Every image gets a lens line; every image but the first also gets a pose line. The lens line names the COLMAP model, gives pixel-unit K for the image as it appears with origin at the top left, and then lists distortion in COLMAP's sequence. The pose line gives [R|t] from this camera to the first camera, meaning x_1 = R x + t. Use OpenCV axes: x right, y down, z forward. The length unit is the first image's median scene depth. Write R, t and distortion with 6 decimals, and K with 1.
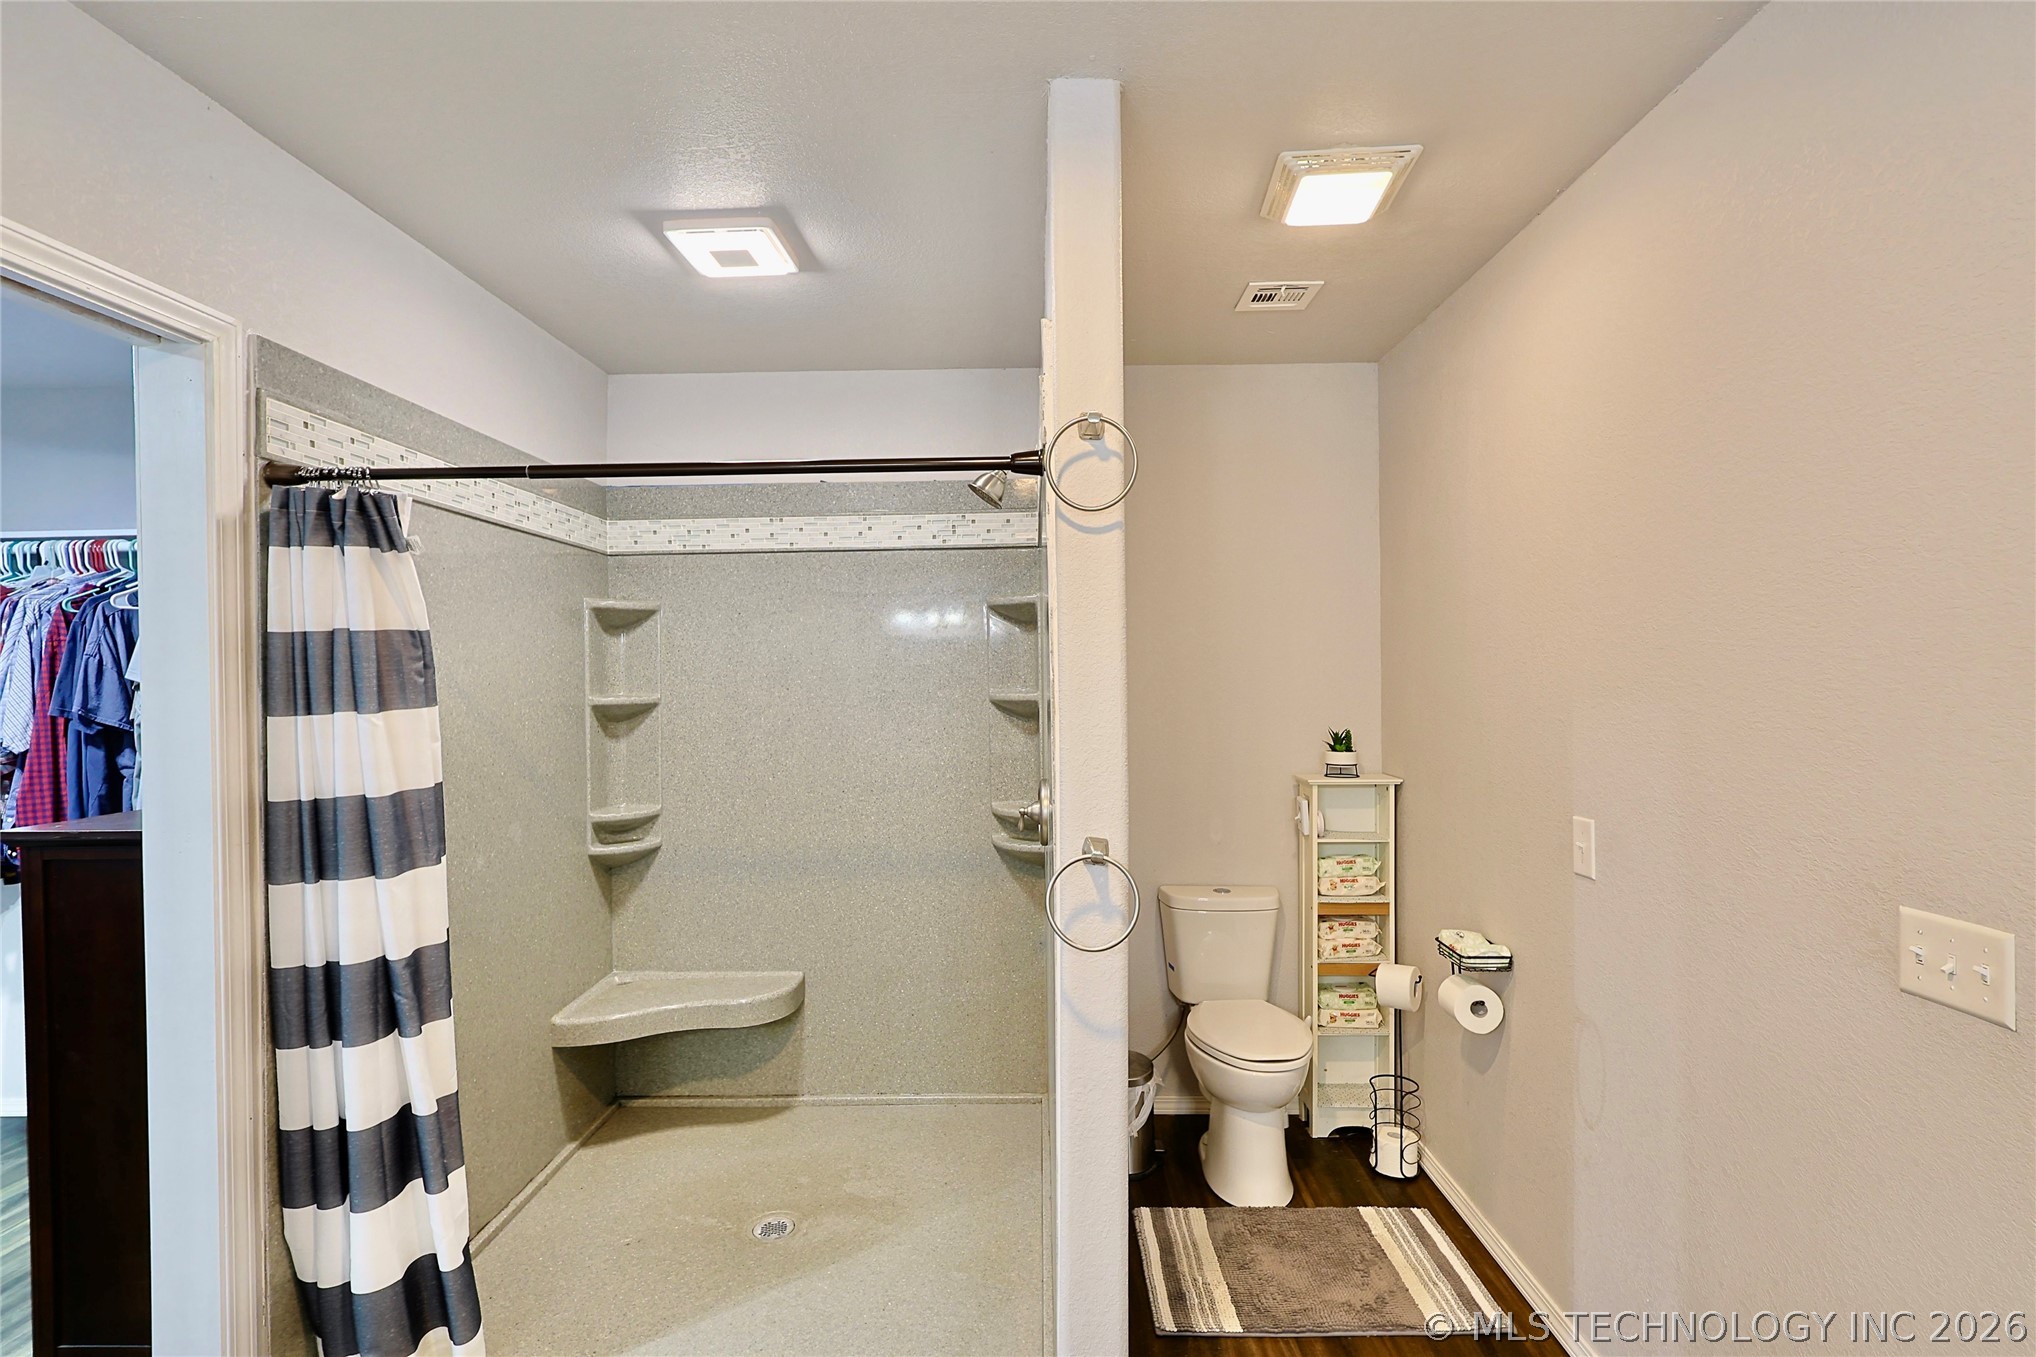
lens RADIAL K [[991.9, 0, 1018.4], [0, 991.9, 680.6], [0, 0, 1]] dist [-0.004328, 0.002009]
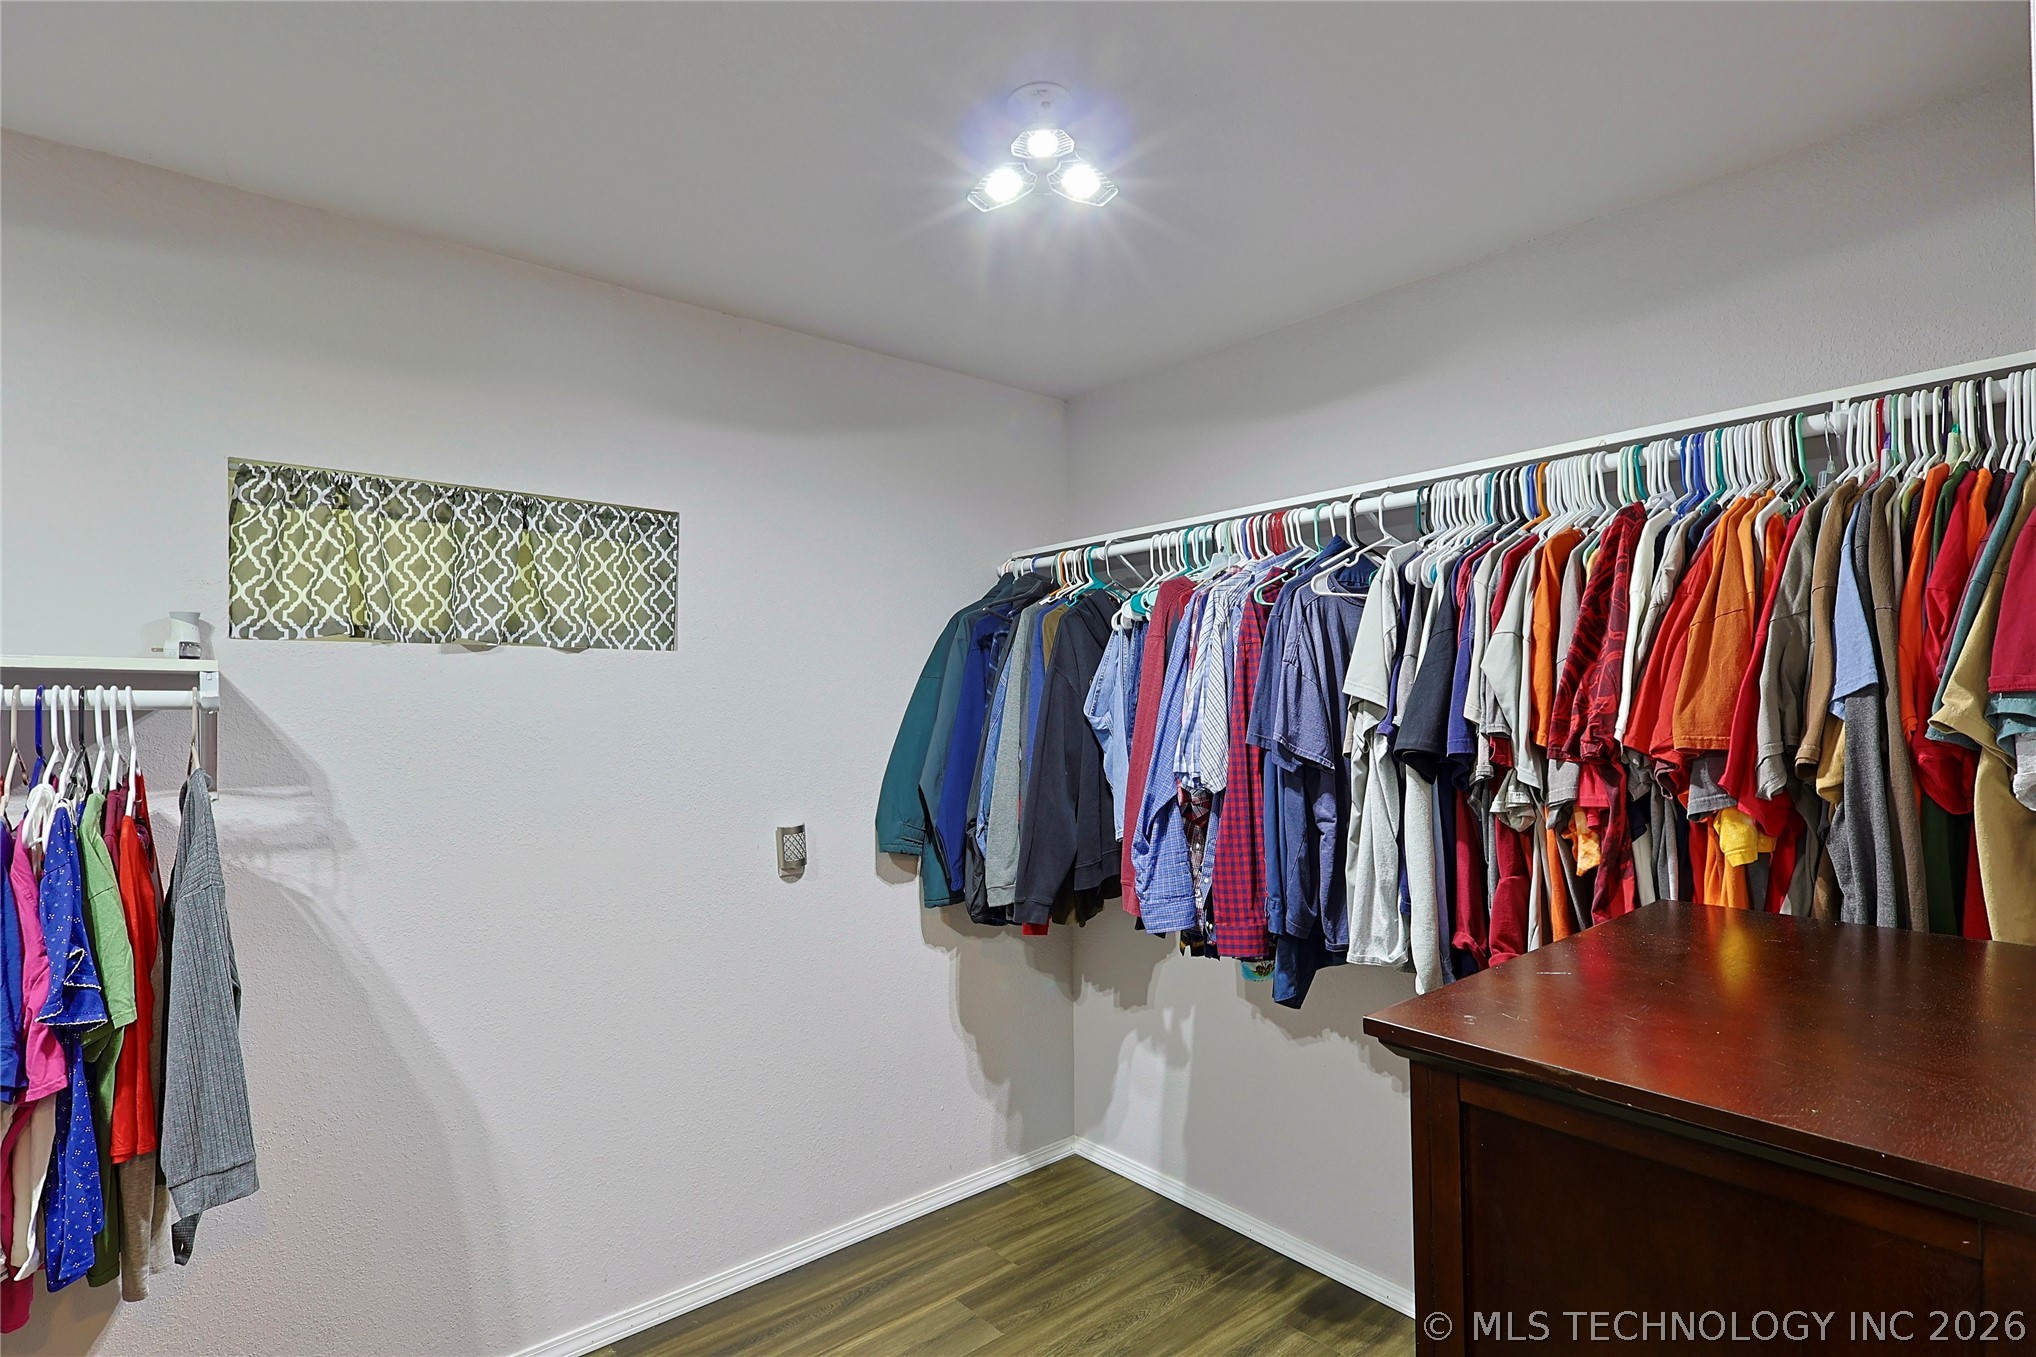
lens RADIAL K [[991.9, 0, 1026.8], [0, 991.9, 678.0], [0, 0, 1]] dist [-0.004328, 0.002009]
pose [[0.663266, -0.012521, -0.748279, -0.522763], [-0.005871, 0.999742, -0.021933, 0.003211], [0.748360, 0.018941, 0.663022, 0.377724]]
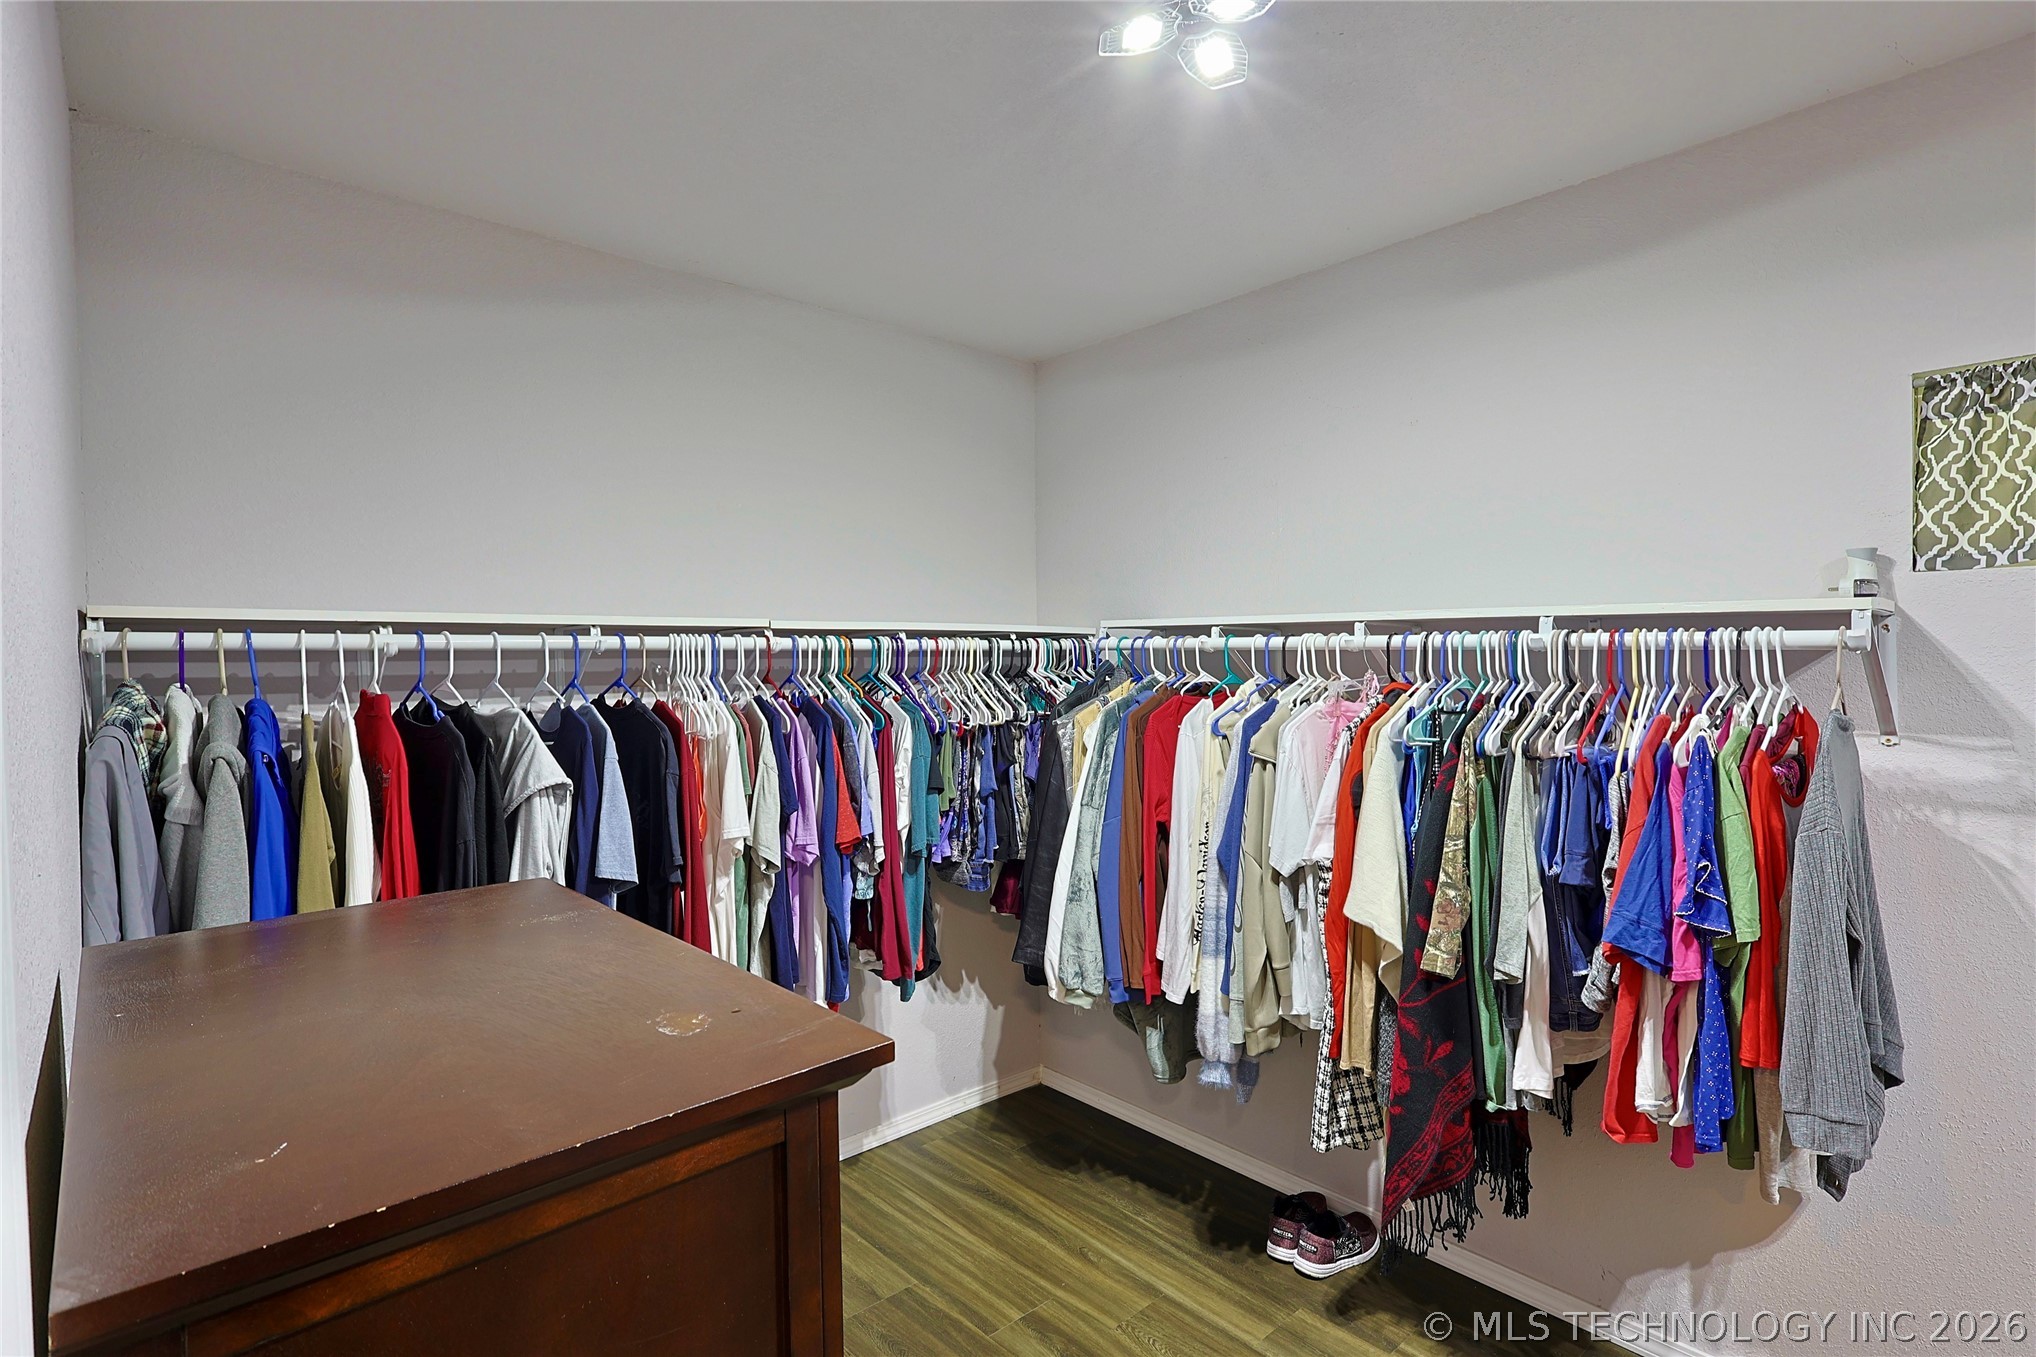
lens RADIAL K [[991.9, 0, 1020.8], [0, 991.9, 680.9], [0, 0, 1]] dist [-0.004328, 0.002009]
pose [[-0.727718, 0.034548, -0.685006, -0.548619], [0.010657, 0.999180, 0.039072, 0.002976], [0.685794, 0.021133, -0.727489, 0.484167]]
